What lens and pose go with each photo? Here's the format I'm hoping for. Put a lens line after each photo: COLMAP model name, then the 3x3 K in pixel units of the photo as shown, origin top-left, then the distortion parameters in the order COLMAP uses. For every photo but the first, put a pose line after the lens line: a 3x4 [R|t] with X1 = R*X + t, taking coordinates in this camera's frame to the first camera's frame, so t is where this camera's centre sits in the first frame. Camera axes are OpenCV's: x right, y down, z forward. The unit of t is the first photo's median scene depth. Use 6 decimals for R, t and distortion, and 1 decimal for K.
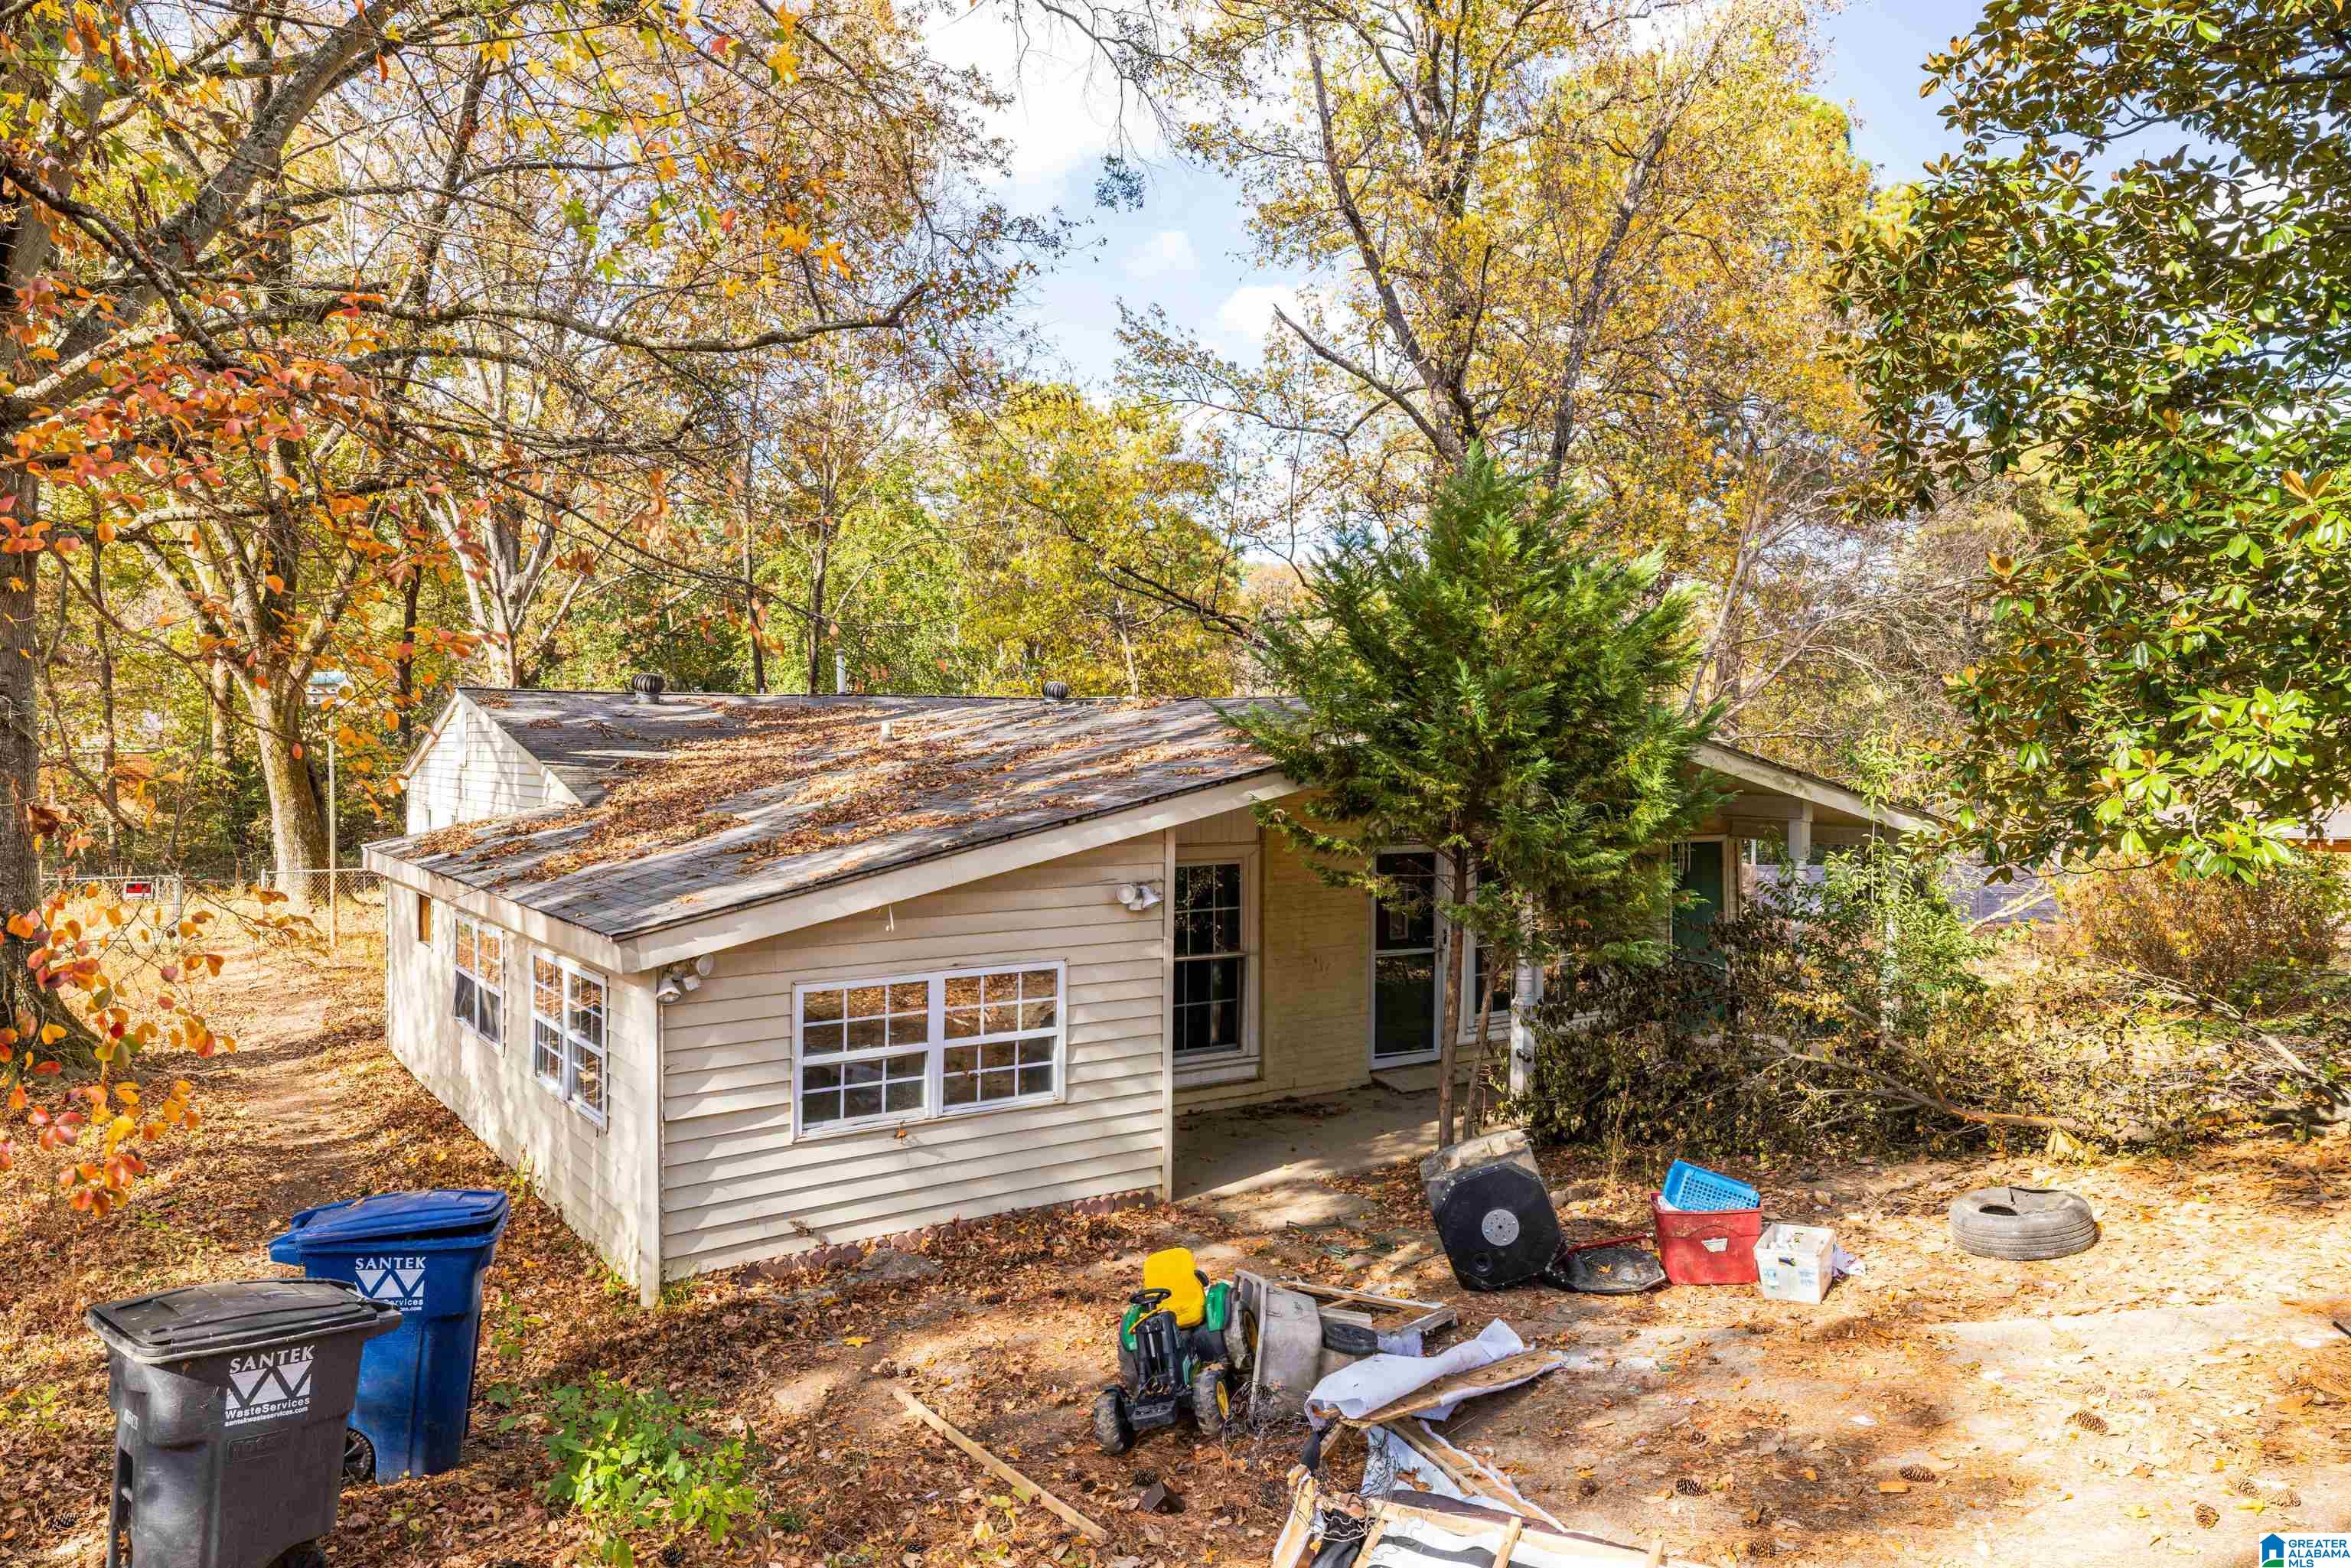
lens RADIAL K [[1596.8, 0, 1175.5], [0, 1596.8, 784.0], [0, 0, 1]] dist [-0.001658, 0.001783]
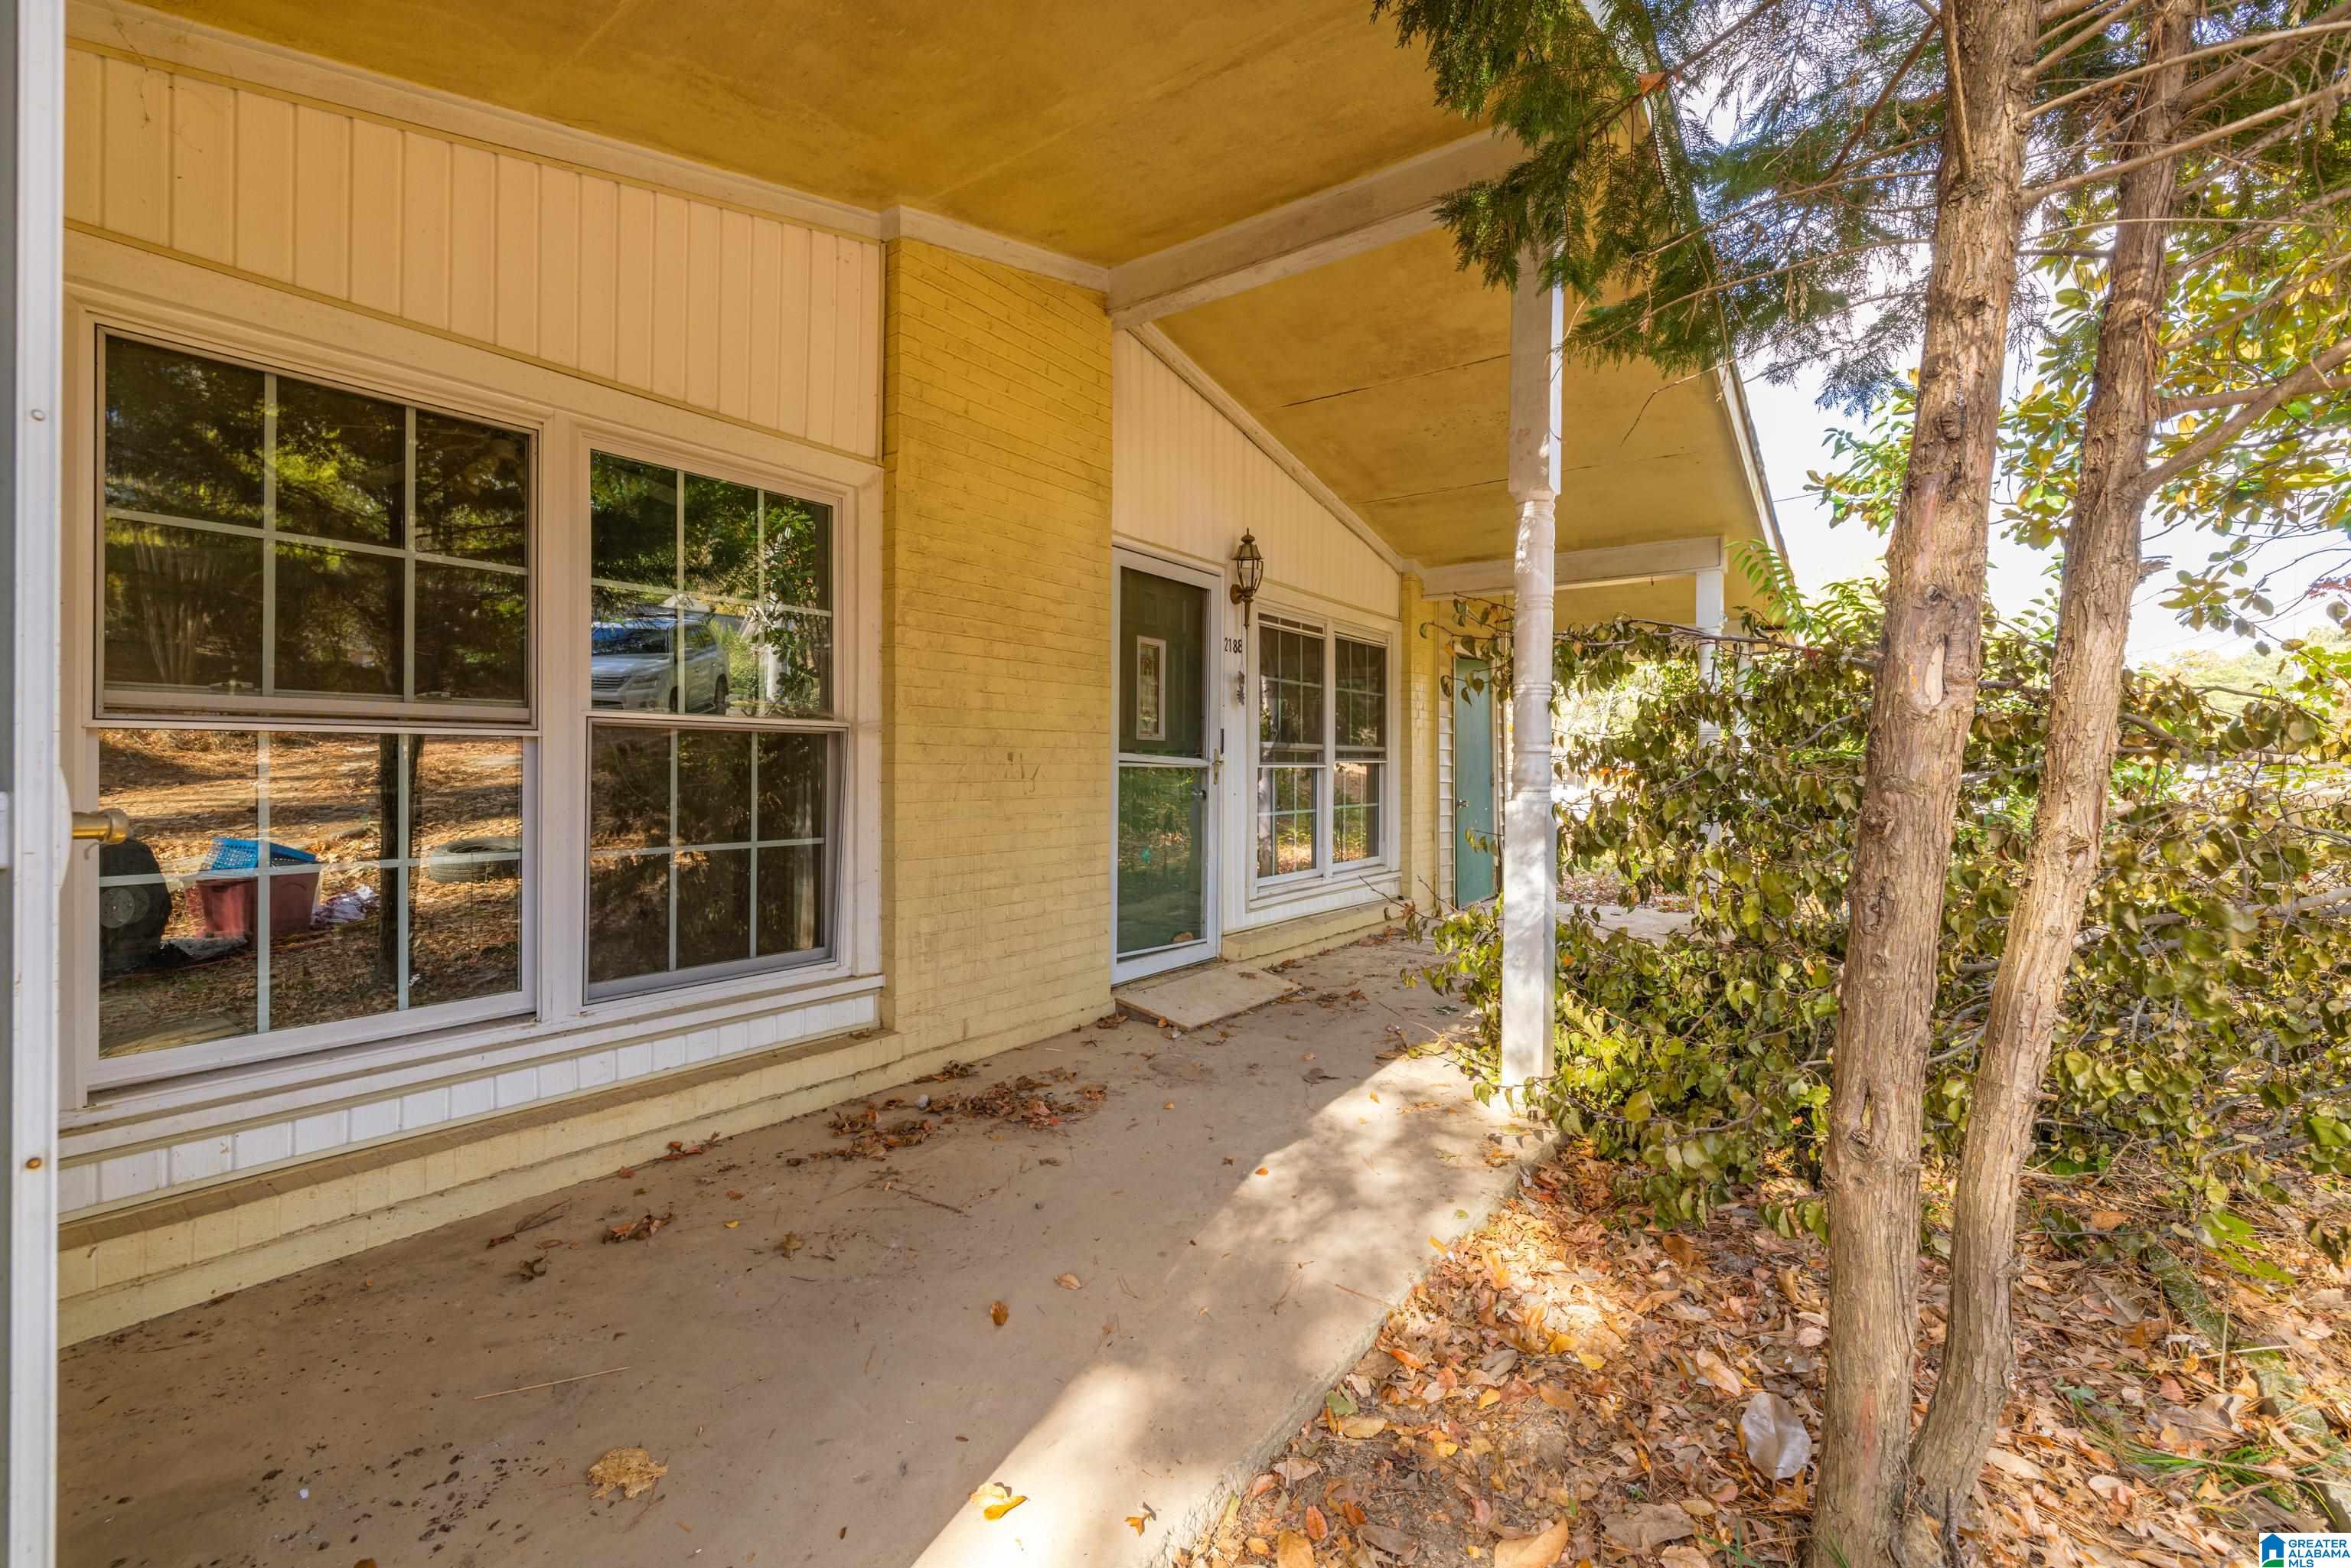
lens RADIAL K [[957.8, 0, 1184.2], [0, 957.8, 775.7], [0, 0, 1]] dist [0.000349, 0.000010]
pose [[0.936959, -0.001646, 0.349435, 0.056312], [0.013151, 0.999447, -0.030554, 0.182634], [-0.349191, 0.033223, 0.936462, 1.056493]]
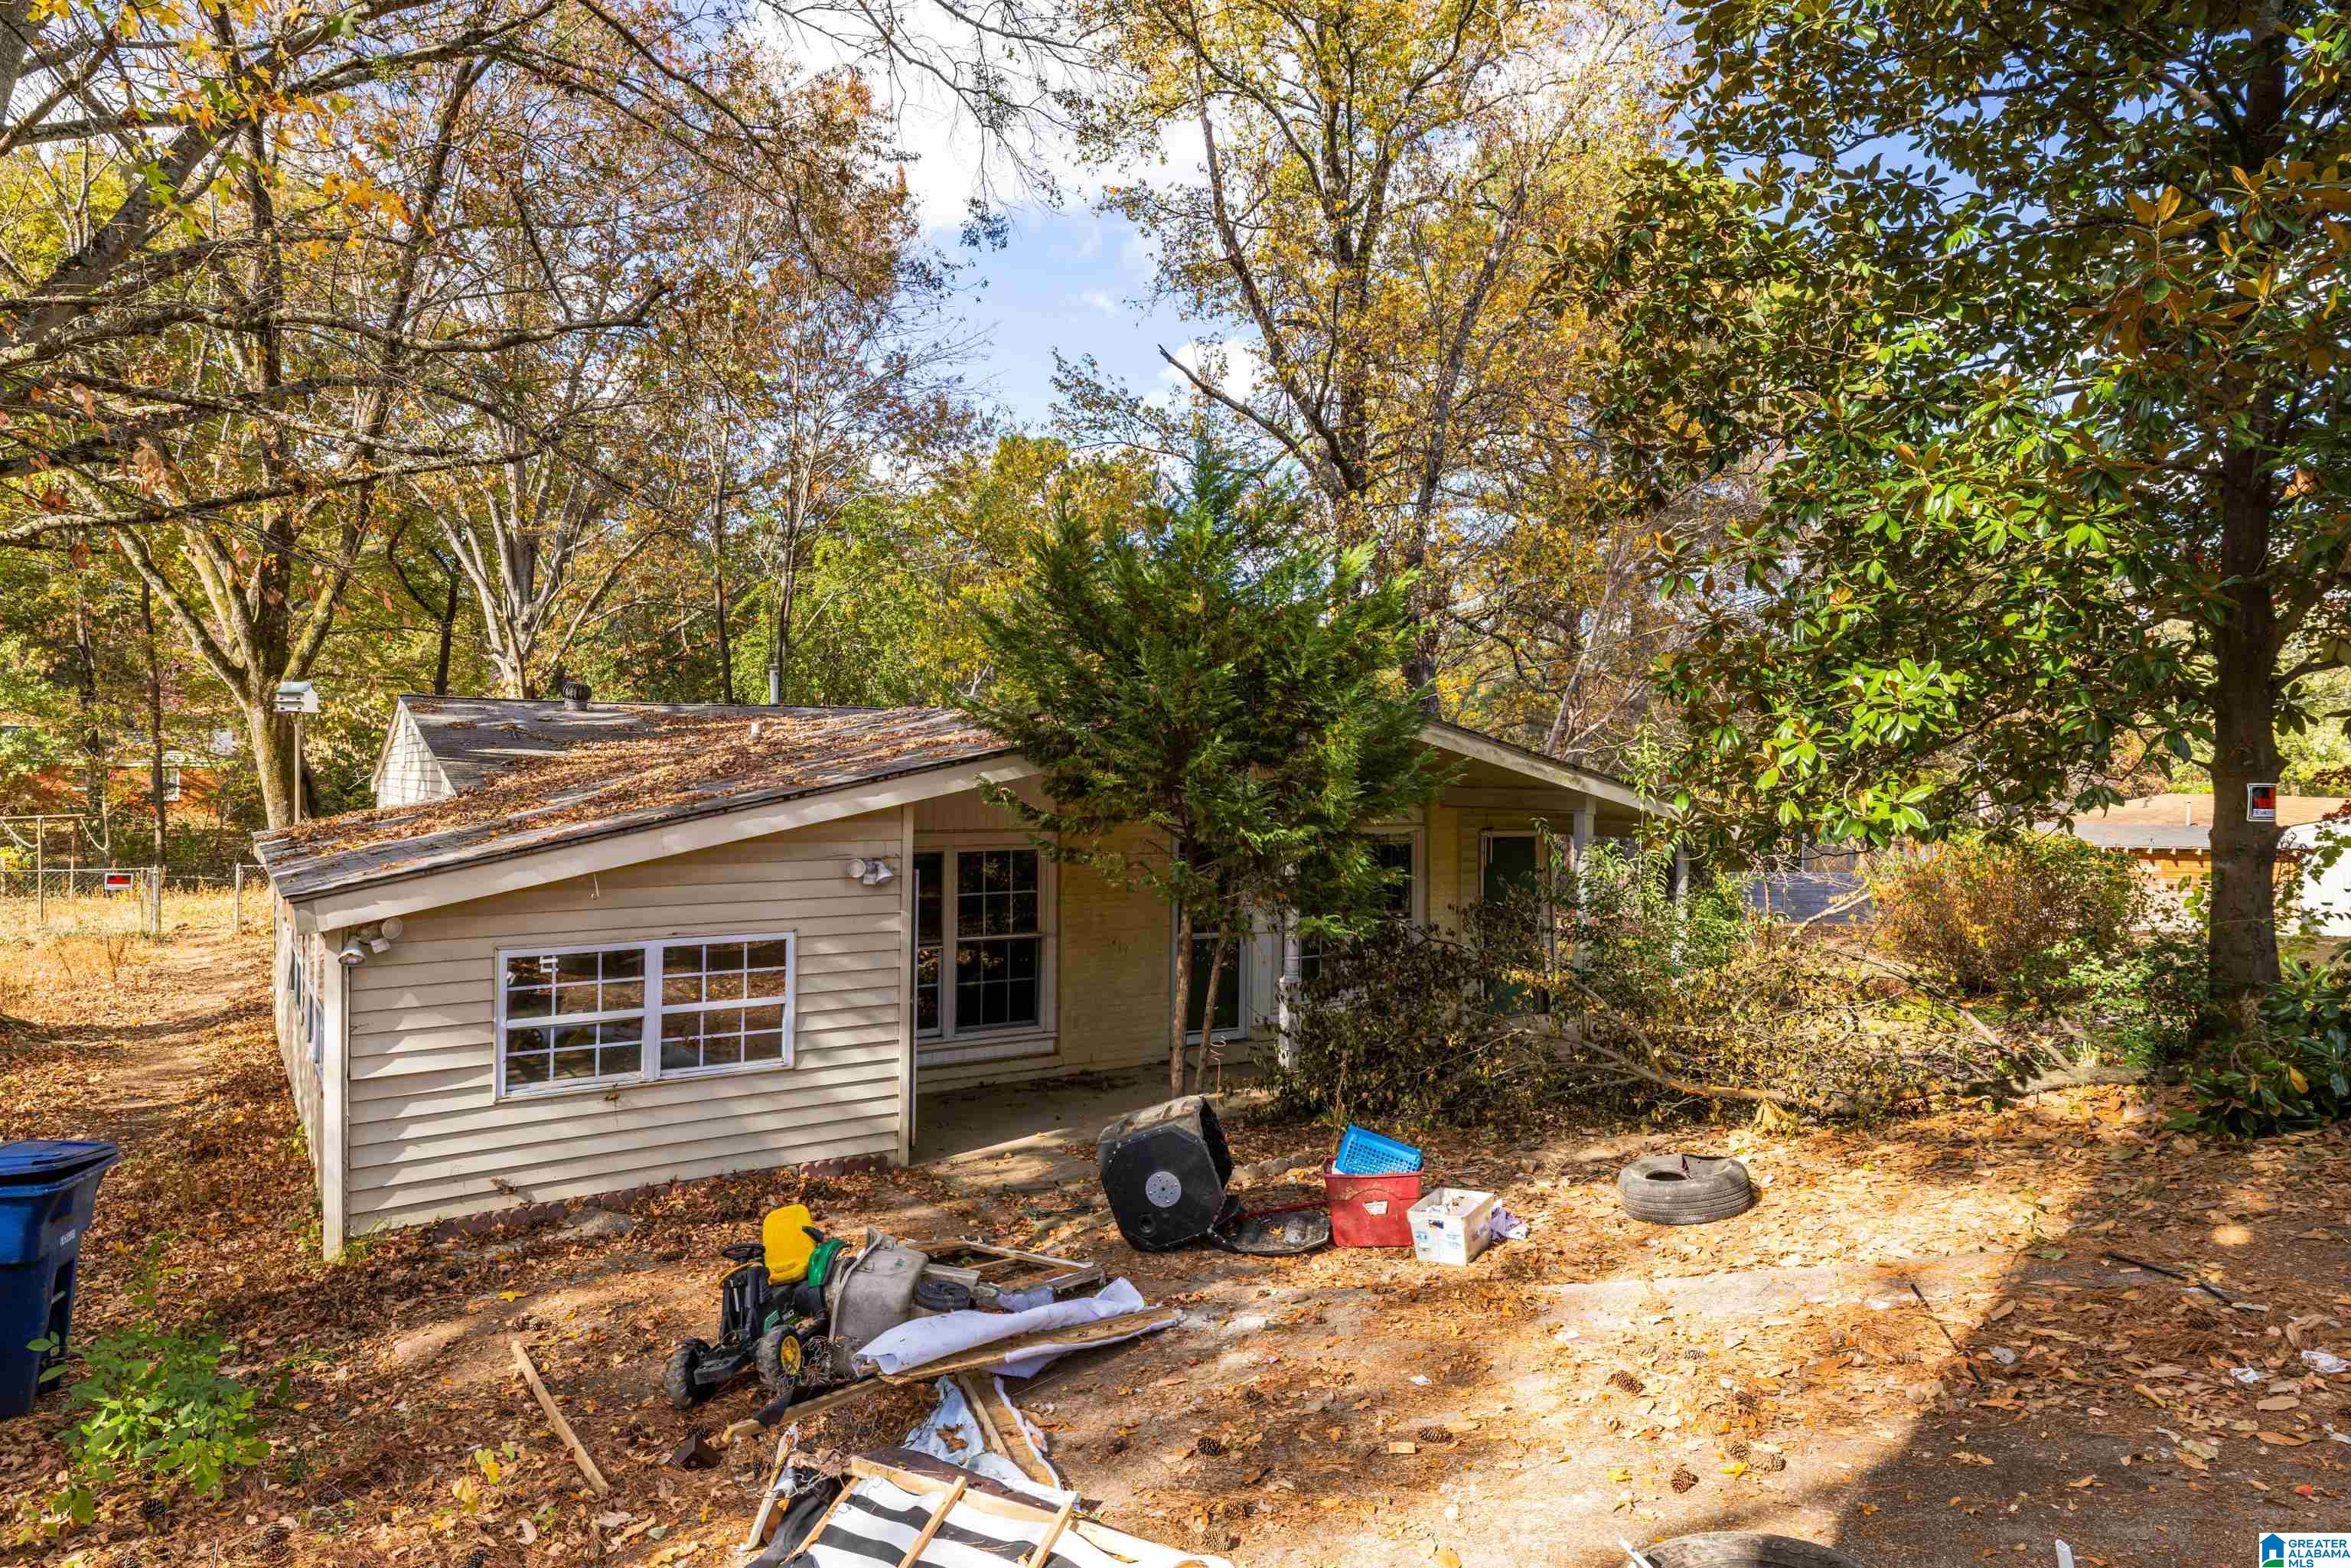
lens RADIAL K [[1438.3, 0, 1175.5], [0, 1438.3, 784.0], [0, 0, 1]] dist [-0.002479, 0.000057]
pose [[0.999956, 0.003876, -0.008568, 0.198813], [-0.004007, 0.999875, -0.015326, 0.029898], [0.008508, 0.015360, 0.999846, 0.069952]]
